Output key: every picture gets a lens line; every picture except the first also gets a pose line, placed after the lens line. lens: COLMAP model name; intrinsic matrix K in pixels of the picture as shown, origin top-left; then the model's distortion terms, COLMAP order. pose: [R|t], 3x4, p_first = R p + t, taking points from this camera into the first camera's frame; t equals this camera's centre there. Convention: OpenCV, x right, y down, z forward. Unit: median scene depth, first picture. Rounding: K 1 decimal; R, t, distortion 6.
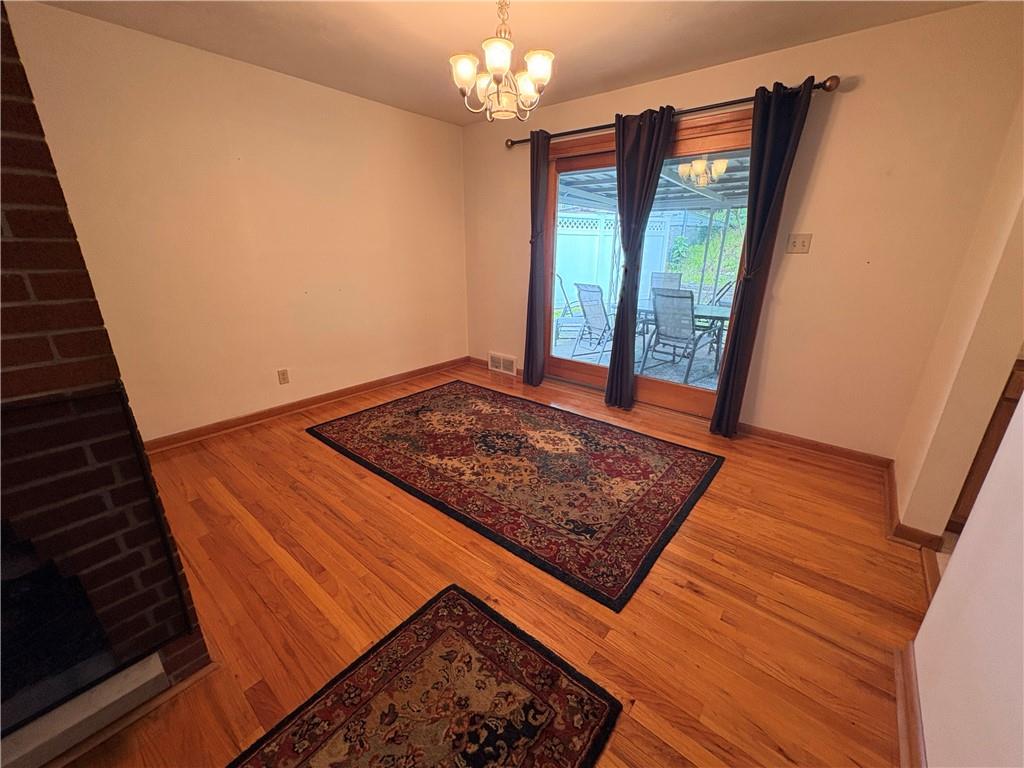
lens RADIAL K [[408.9, 0, 512.5], [0, 408.9, 383.0], [0, 0, 1]] dist [0.001067, 0.000452]
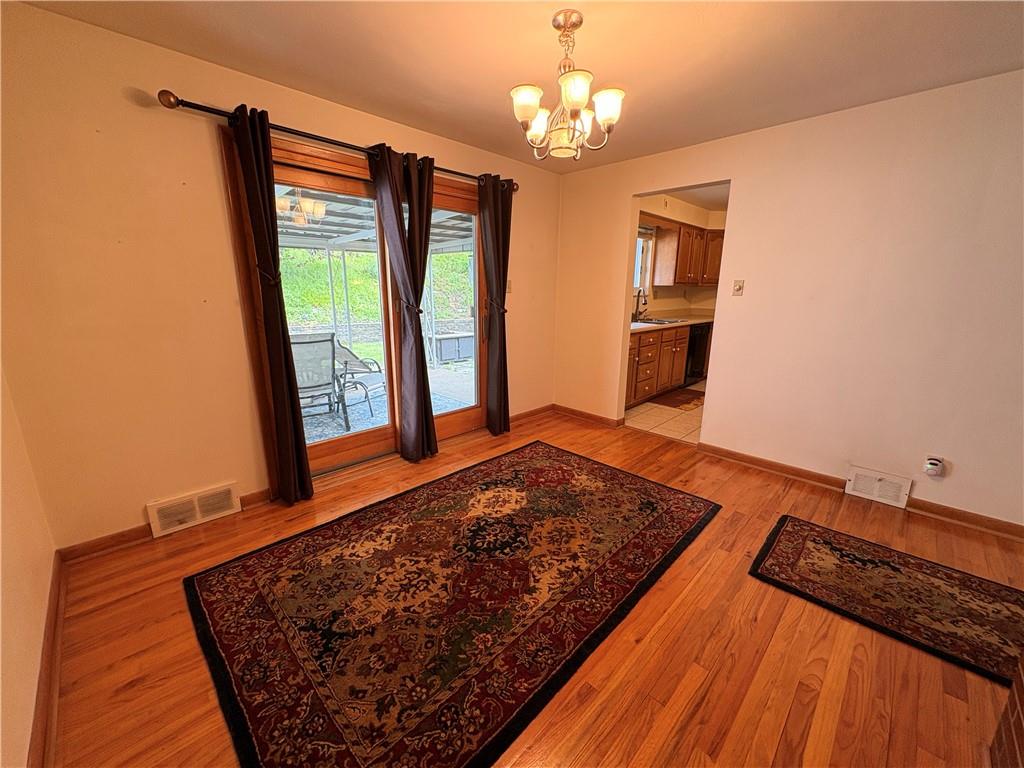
lens RADIAL K [[408.9, 0, 512.5], [0, 408.9, 383.0], [0, 0, 1]] dist [0.001067, 0.000452]
pose [[0.088637, -0.233669, 0.968268, -0.720465], [0.309419, 0.930461, 0.196220, -0.272967], [-0.946786, 0.282208, 0.154775, 0.774353]]
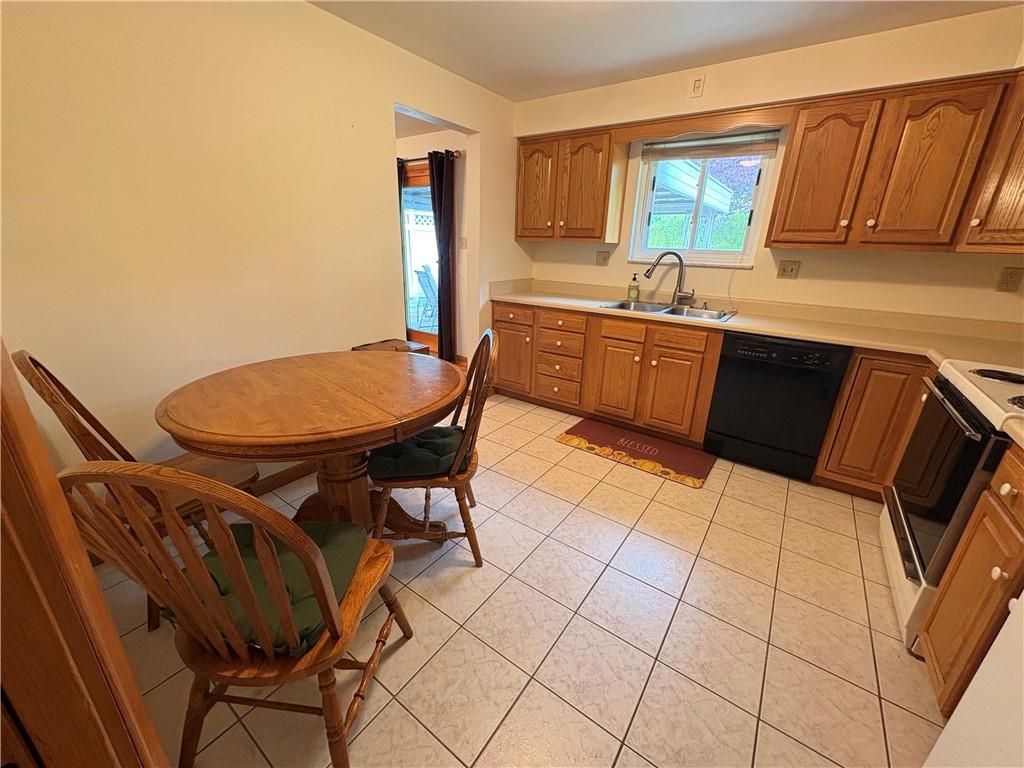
lens RADIAL K [[408.9, 0, 512.5], [0, 408.9, 383.0], [0, 0, 1]] dist [0.001067, 0.000452]
pose [[0.996781, 0.033627, 0.072776, 0.738408], [-0.032279, 0.999286, -0.019621, 0.263614], [-0.073384, 0.017208, 0.997155, -0.671726]]
